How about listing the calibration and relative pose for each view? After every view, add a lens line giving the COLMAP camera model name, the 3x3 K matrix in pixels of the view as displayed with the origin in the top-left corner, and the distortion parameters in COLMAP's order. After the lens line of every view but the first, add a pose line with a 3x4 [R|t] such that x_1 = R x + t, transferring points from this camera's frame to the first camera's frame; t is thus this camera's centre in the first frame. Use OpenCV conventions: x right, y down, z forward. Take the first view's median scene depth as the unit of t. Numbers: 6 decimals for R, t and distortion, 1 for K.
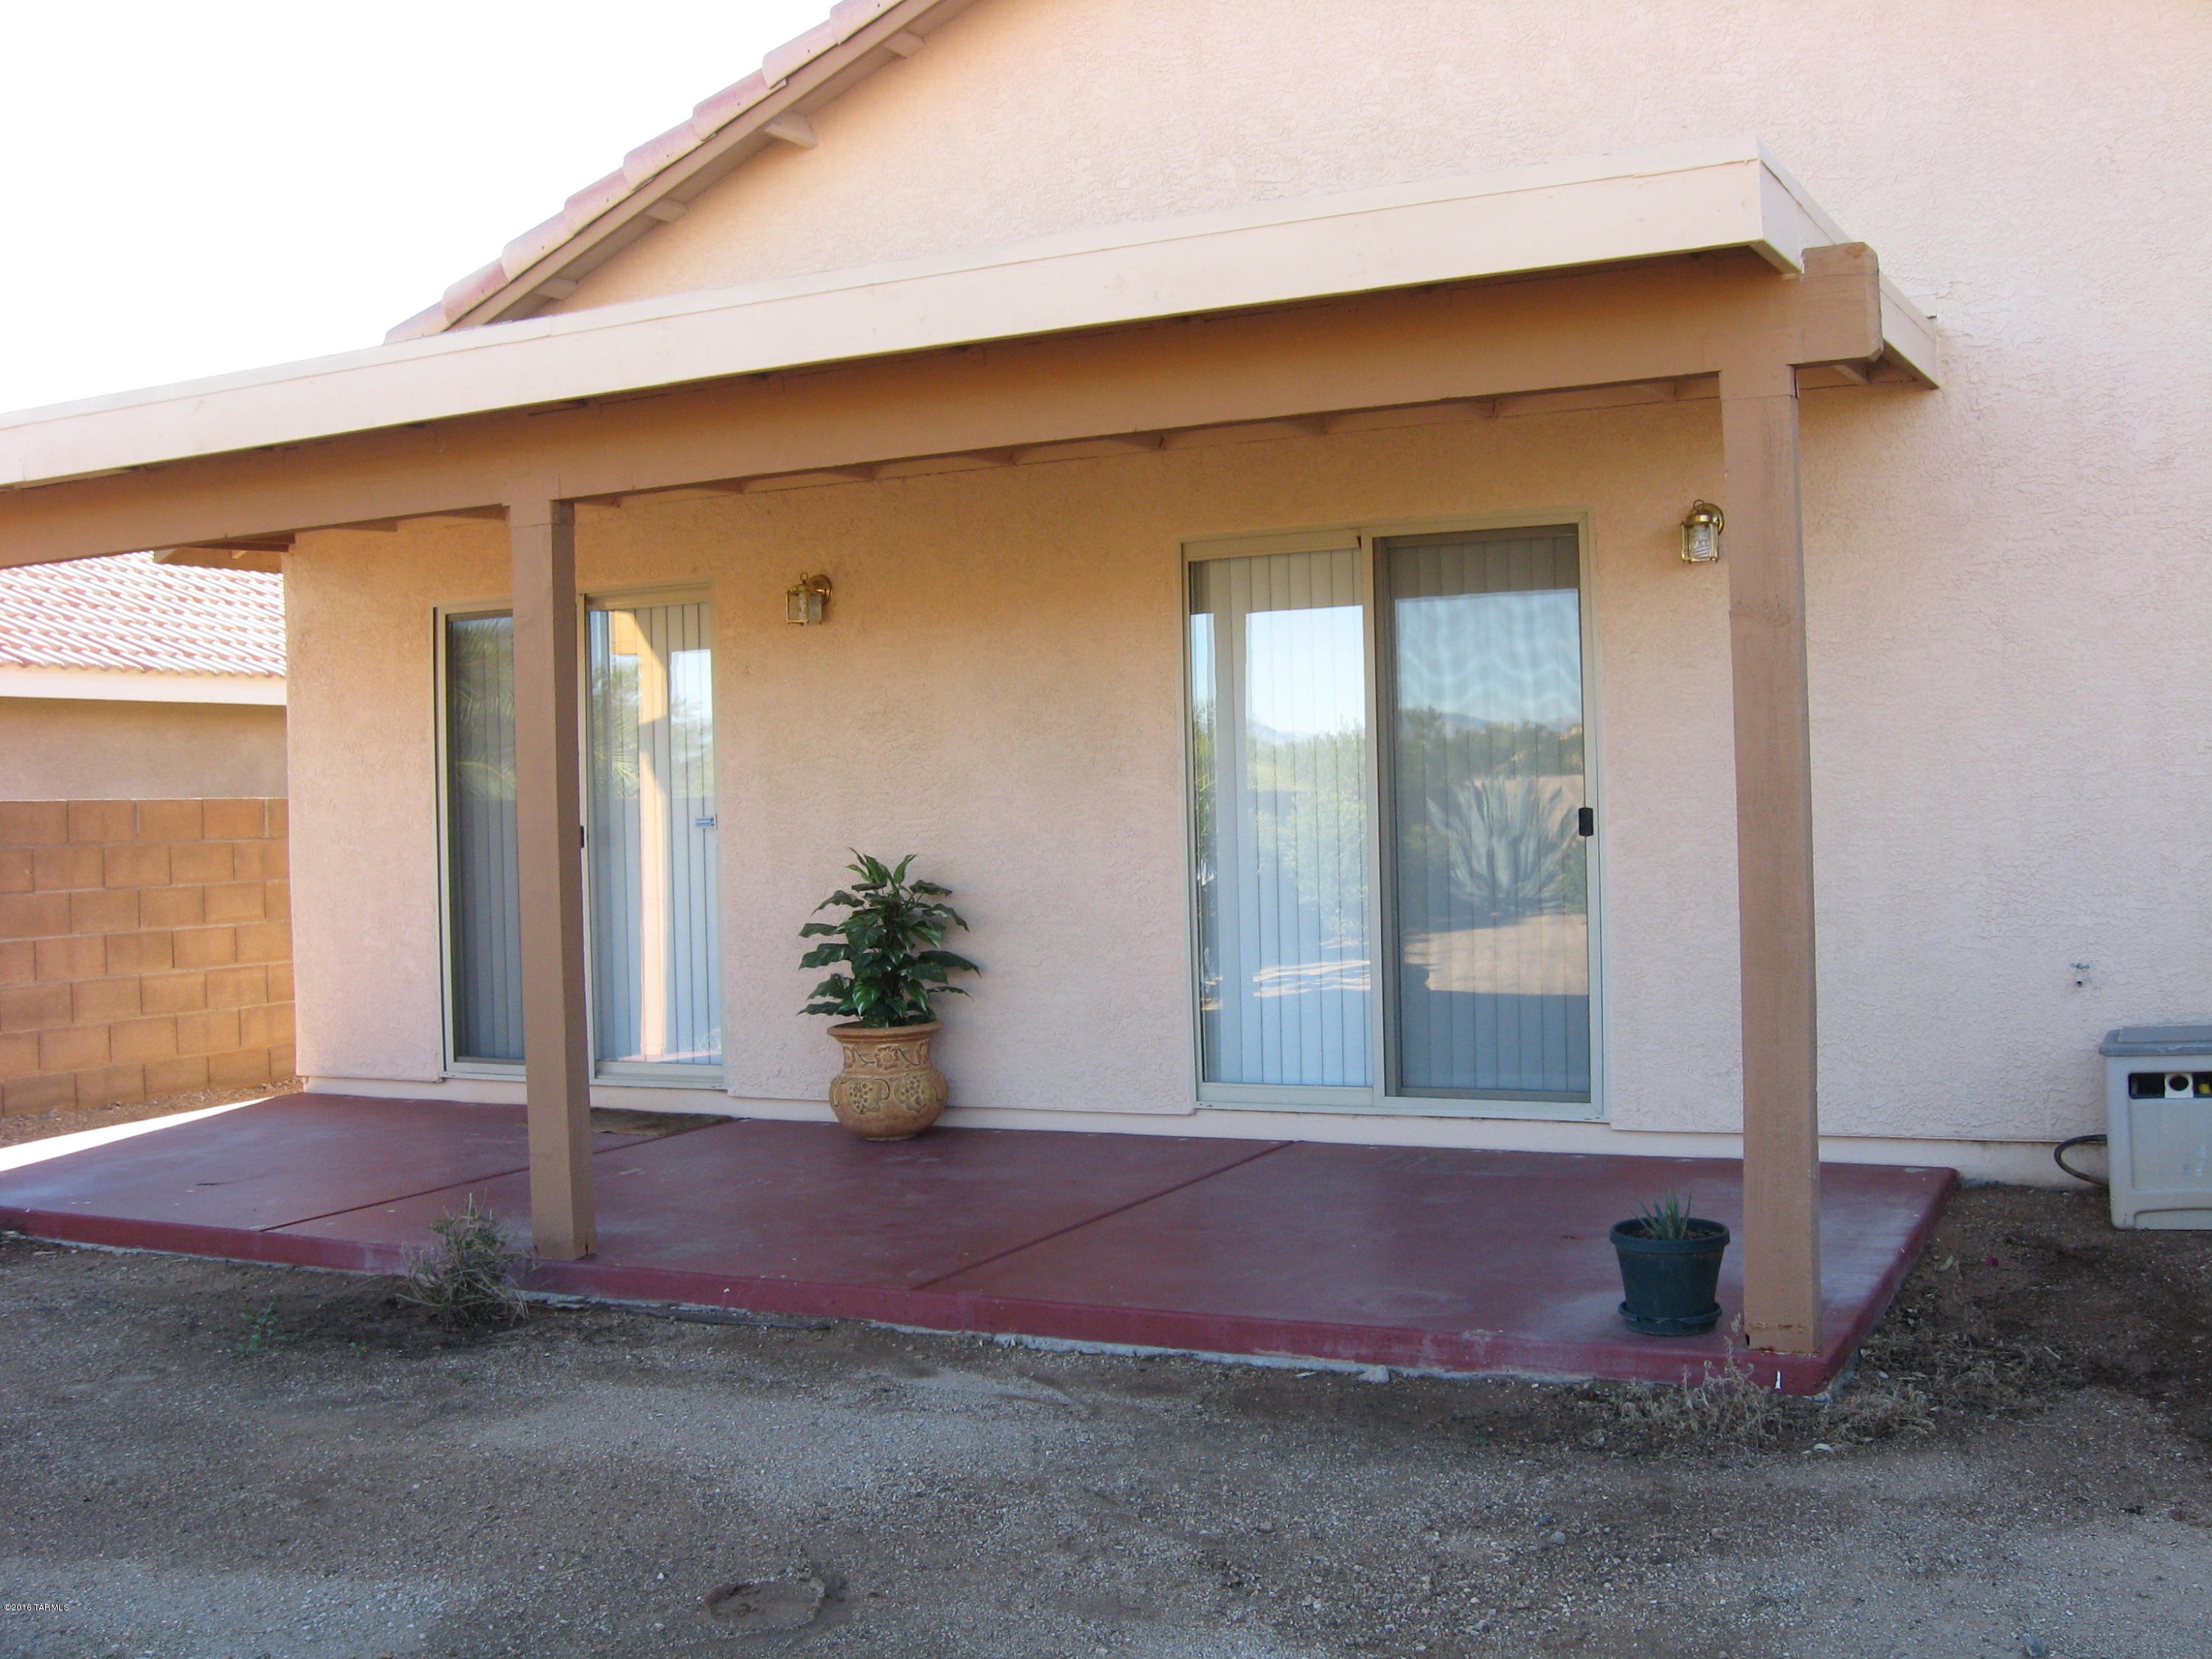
lens RADIAL K [[2300.2, 0, 1121.3], [0, 2300.2, 830.8], [0, 0, 1]] dist [-0.144683, 0.099182]
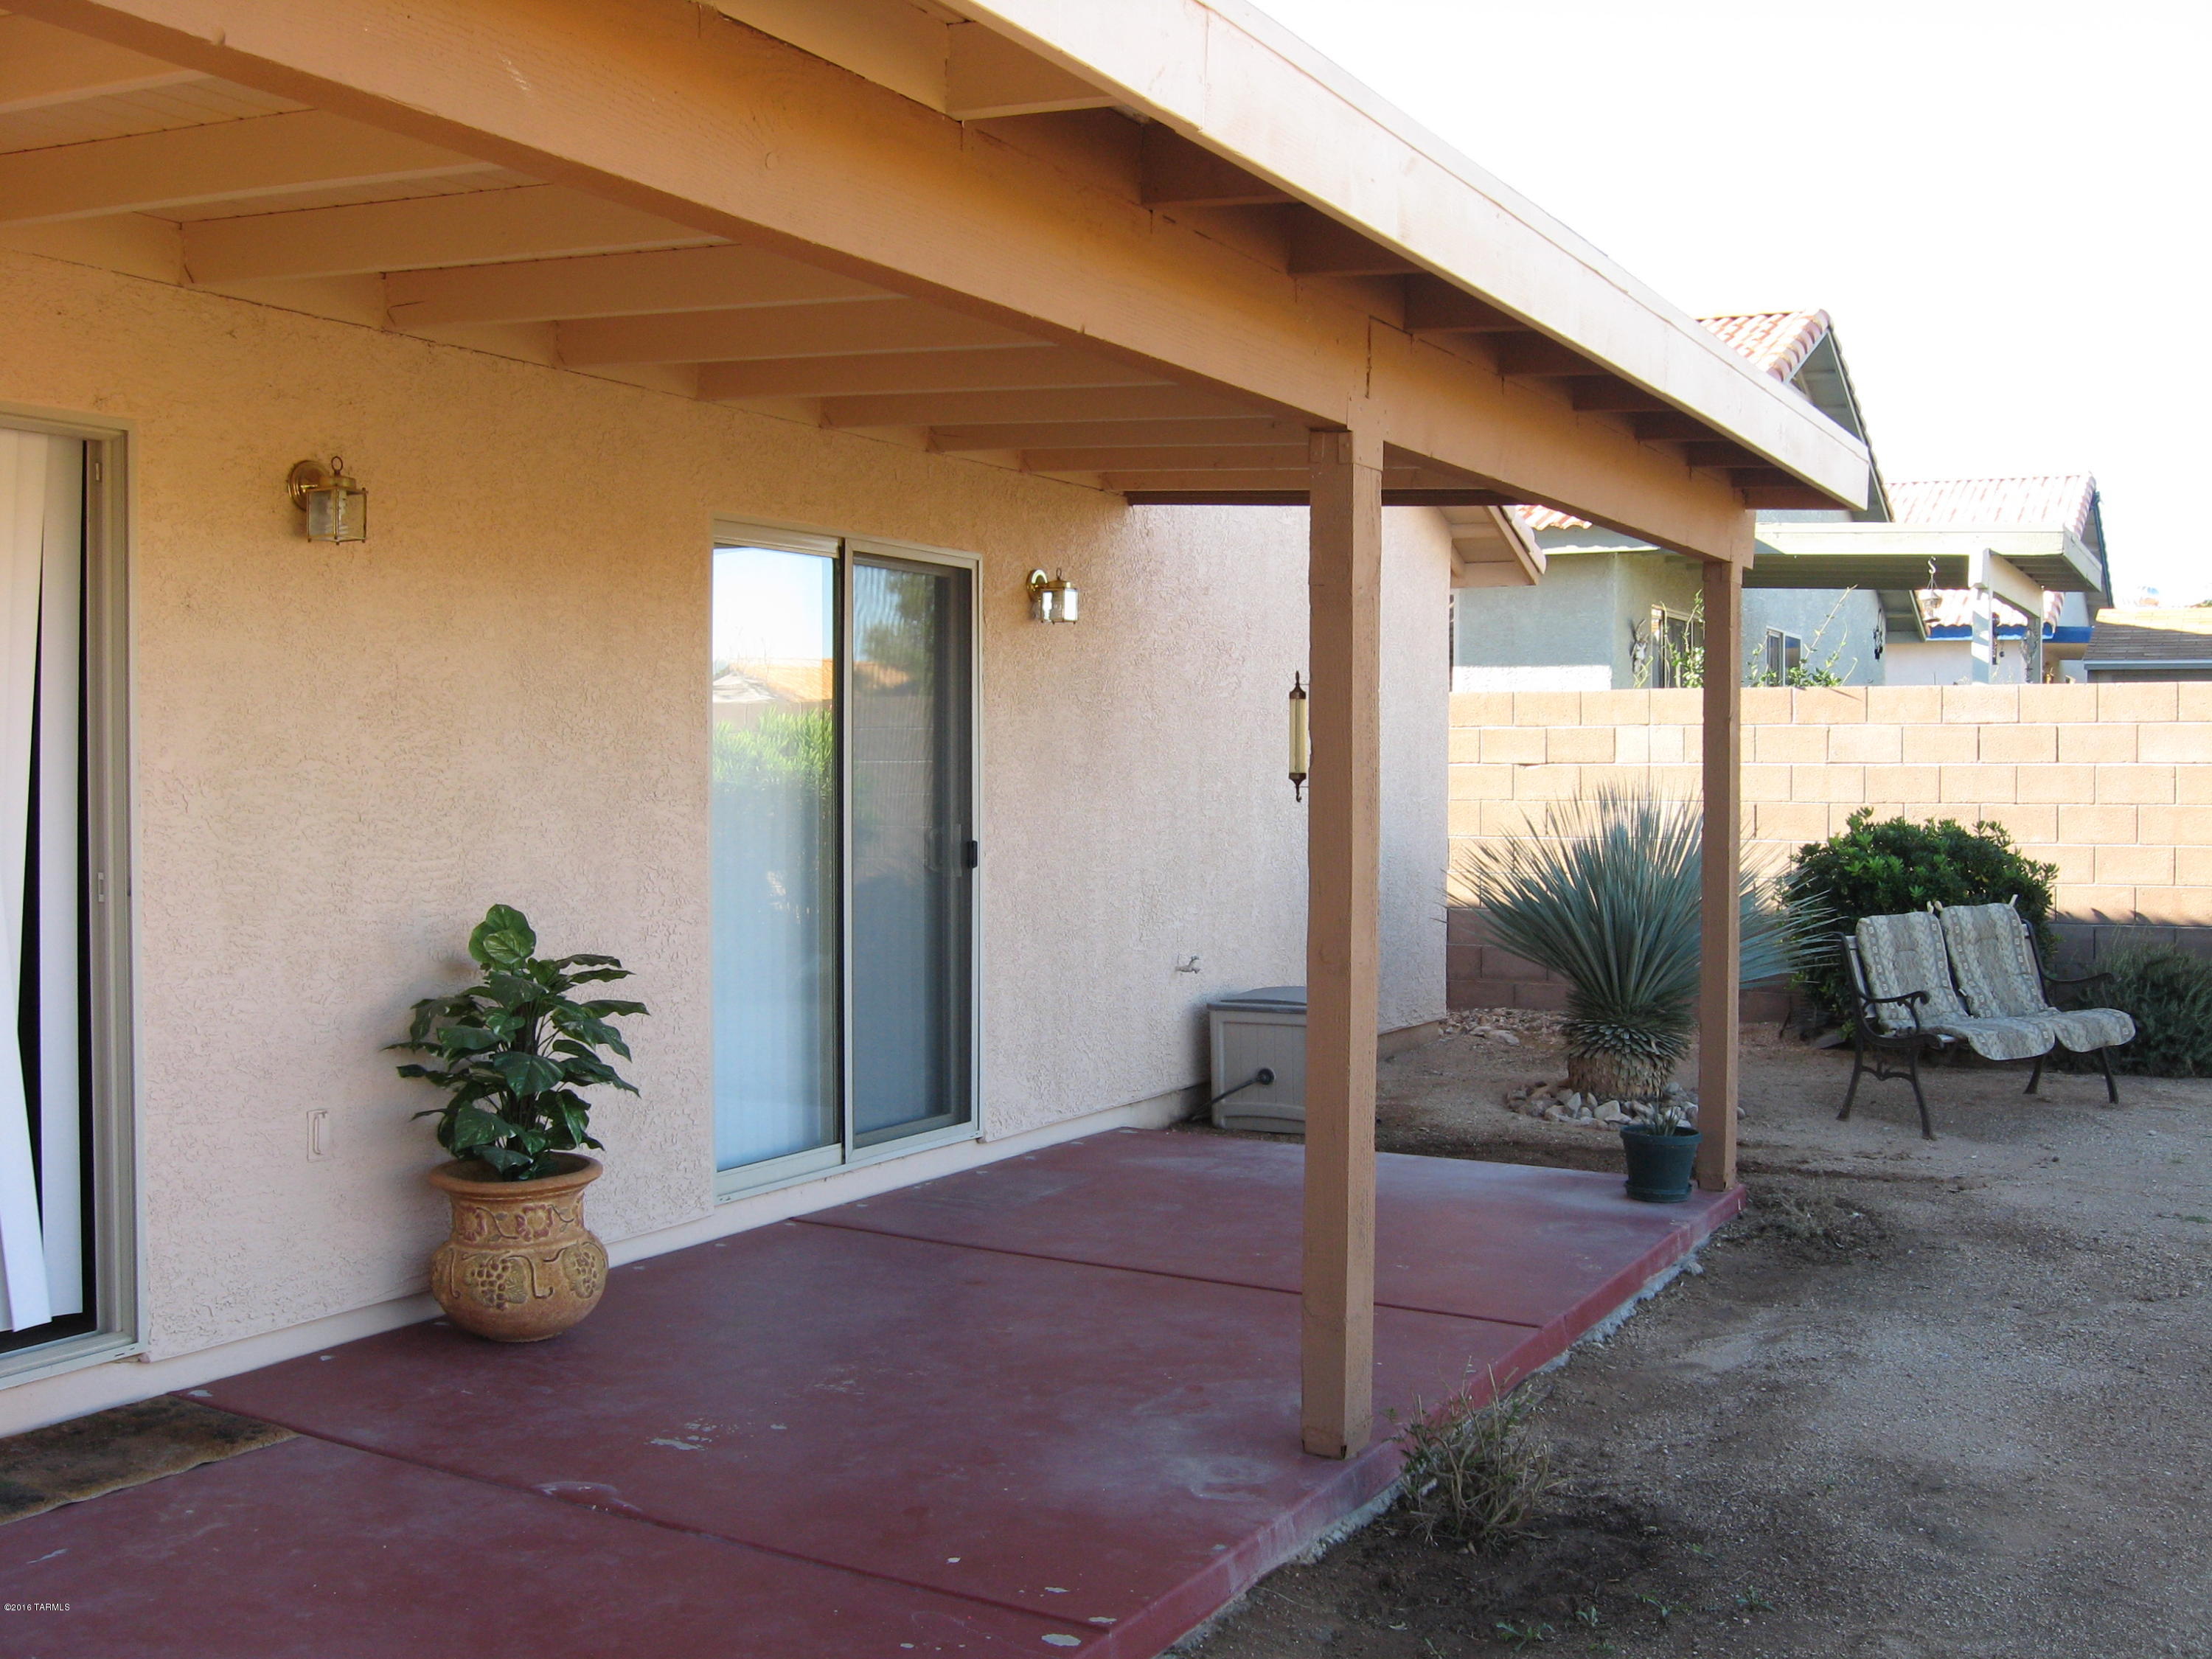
lens RADIAL K [[2300.2, 0, 1121.3], [0, 2300.2, 830.8], [0, 0, 1]] dist [-0.144683, 0.099182]
pose [[0.036967, -0.002356, 0.999314, -0.737617], [0.001317, 0.999996, 0.002309, -0.014654], [-0.999316, 0.001231, 0.036970, 0.776576]]
